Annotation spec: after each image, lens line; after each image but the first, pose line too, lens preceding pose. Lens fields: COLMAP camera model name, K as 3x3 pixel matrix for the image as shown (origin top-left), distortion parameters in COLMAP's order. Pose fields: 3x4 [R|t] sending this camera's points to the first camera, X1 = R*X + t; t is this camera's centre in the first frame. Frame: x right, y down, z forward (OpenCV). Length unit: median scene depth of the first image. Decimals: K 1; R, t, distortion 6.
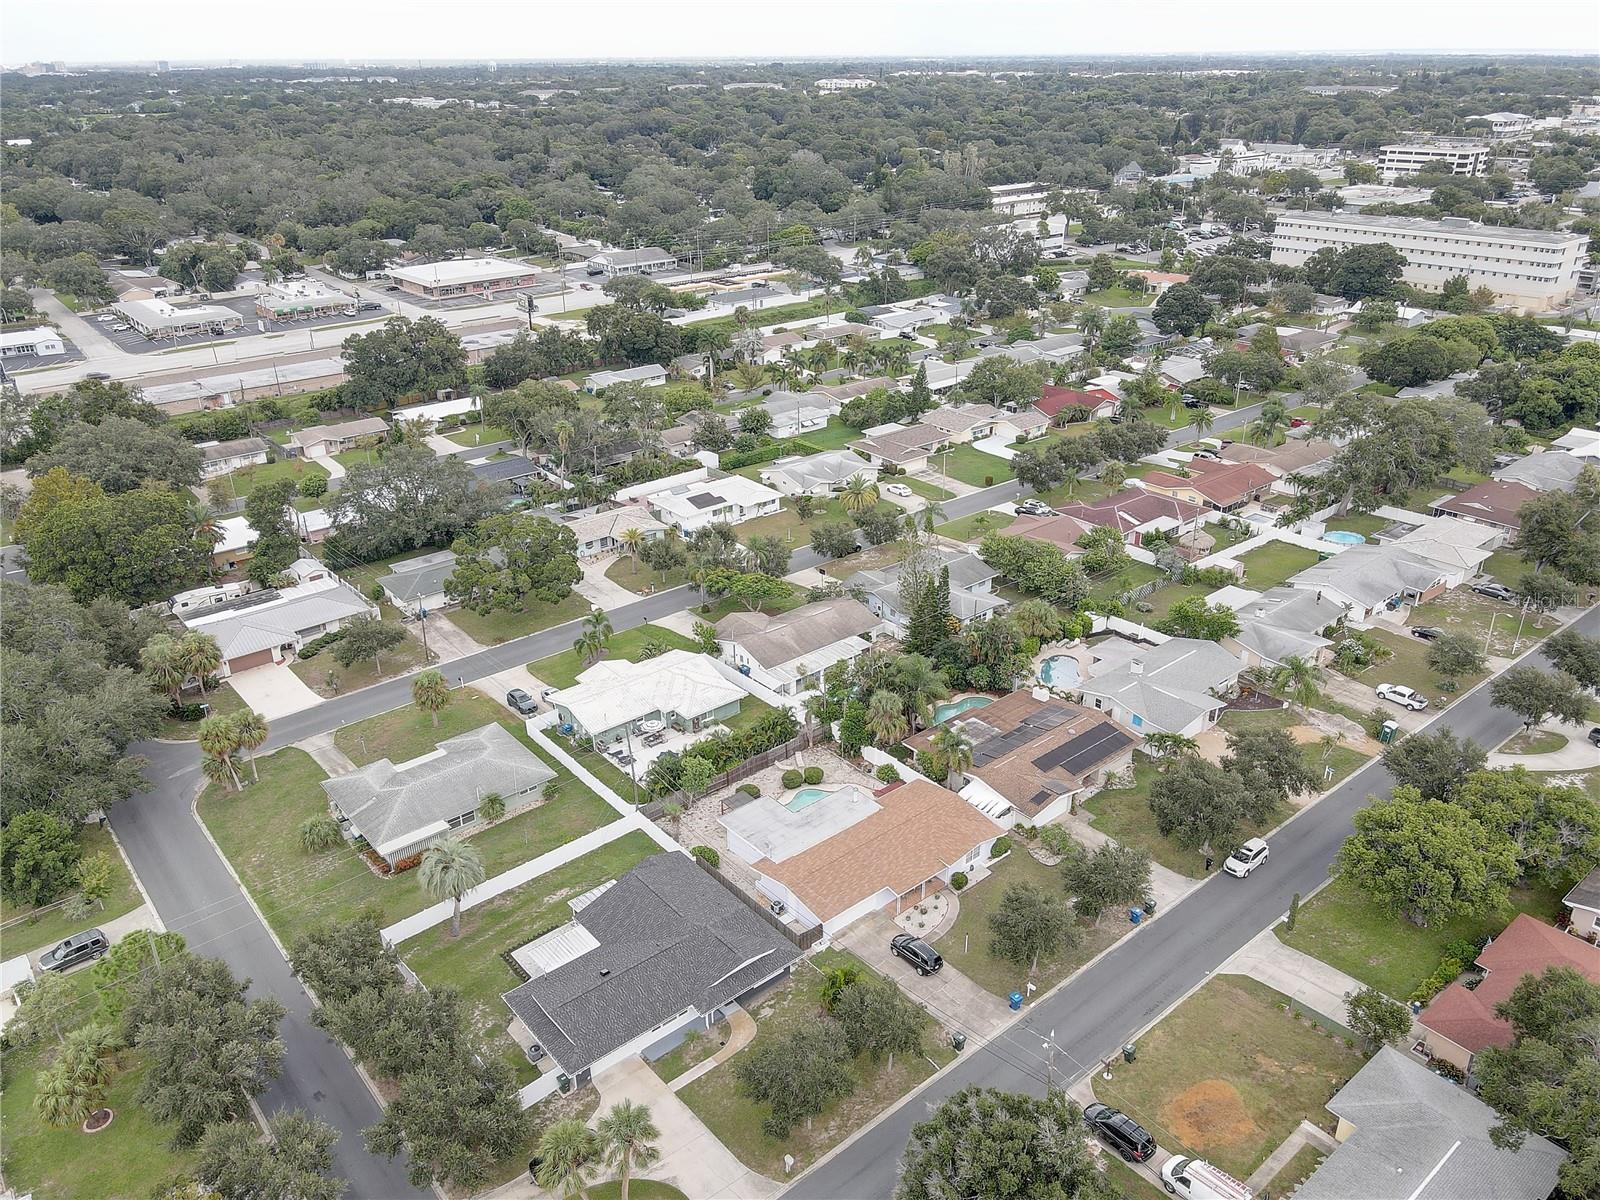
lens RADIAL K [[1176.0, 0, 800.0], [0, 1176.0, 600.0], [0, 0, 1]] dist [0.001518, 0.001665]
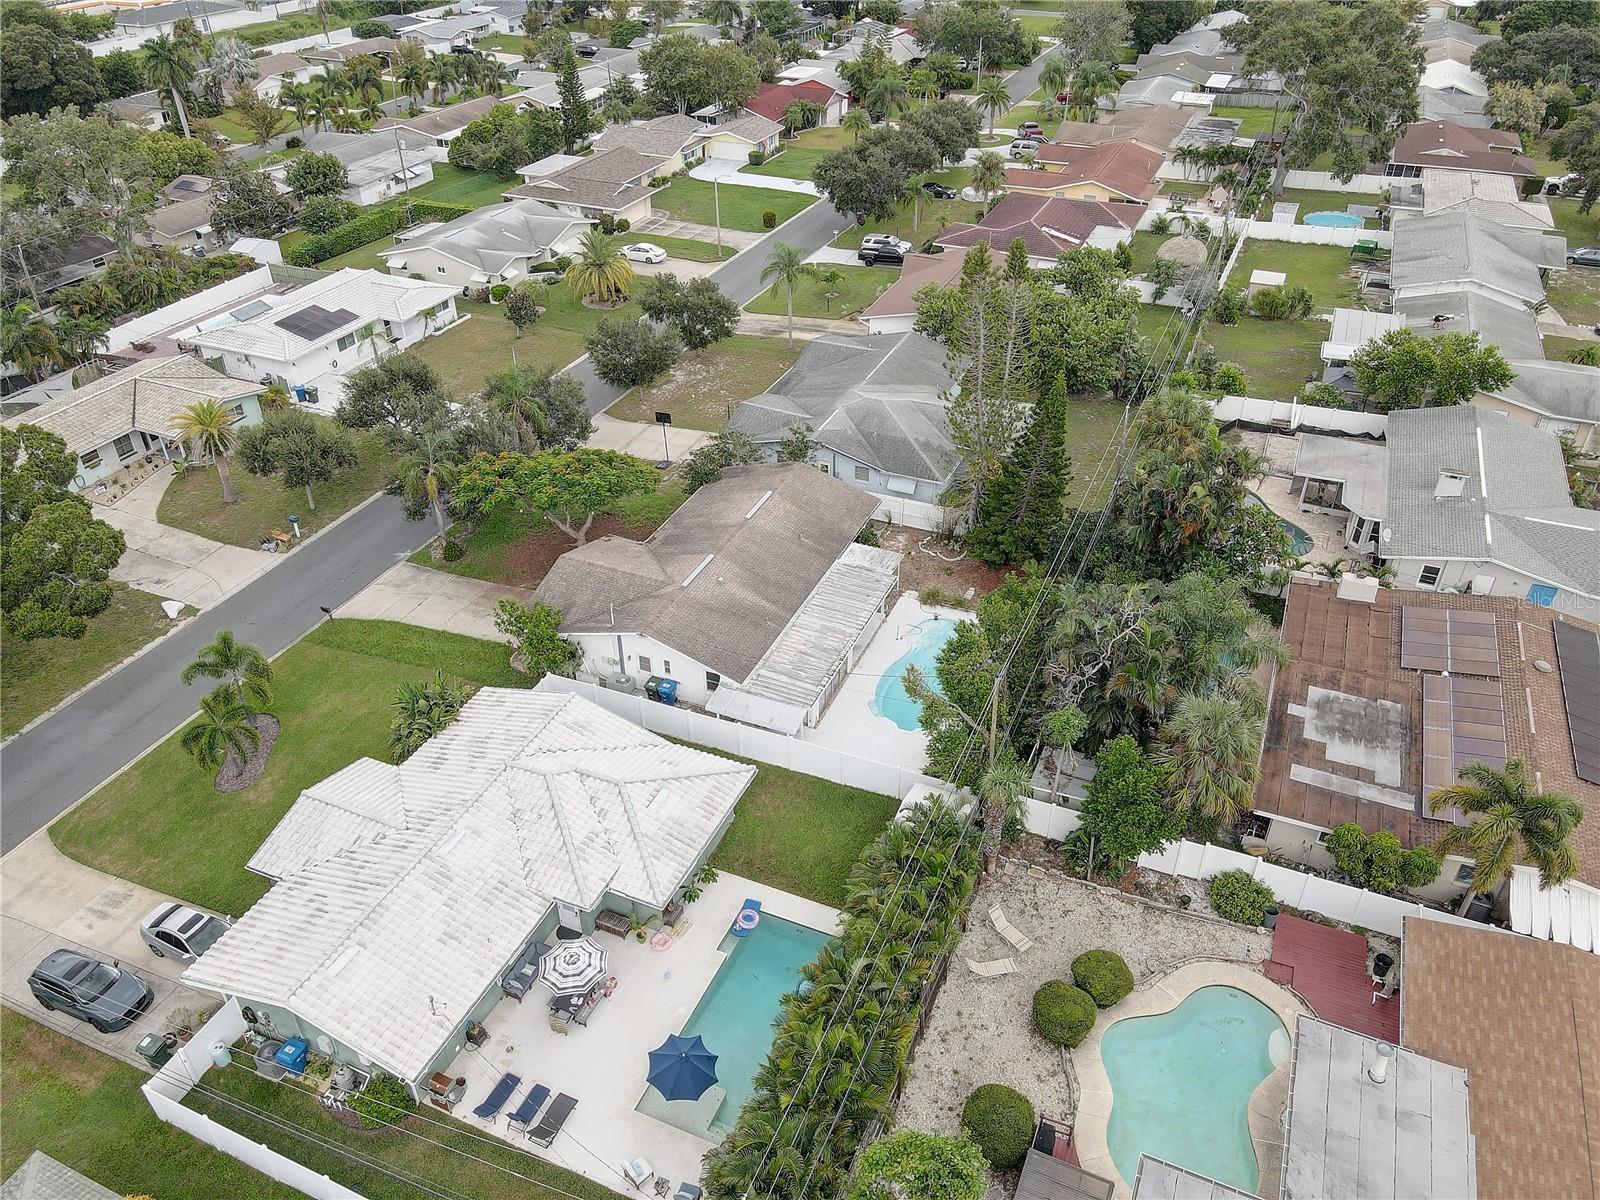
lens RADIAL K [[1164.4, 0, 800.0], [0, 1164.4, 600.0], [0, 0, 1]] dist [0.016229, 0.006097]
pose [[0.893981, -0.250994, 0.371214, -0.108832], [0.186005, 0.961522, 0.202180, -0.032905], [-0.407676, -0.111698, 0.906269, 0.449333]]
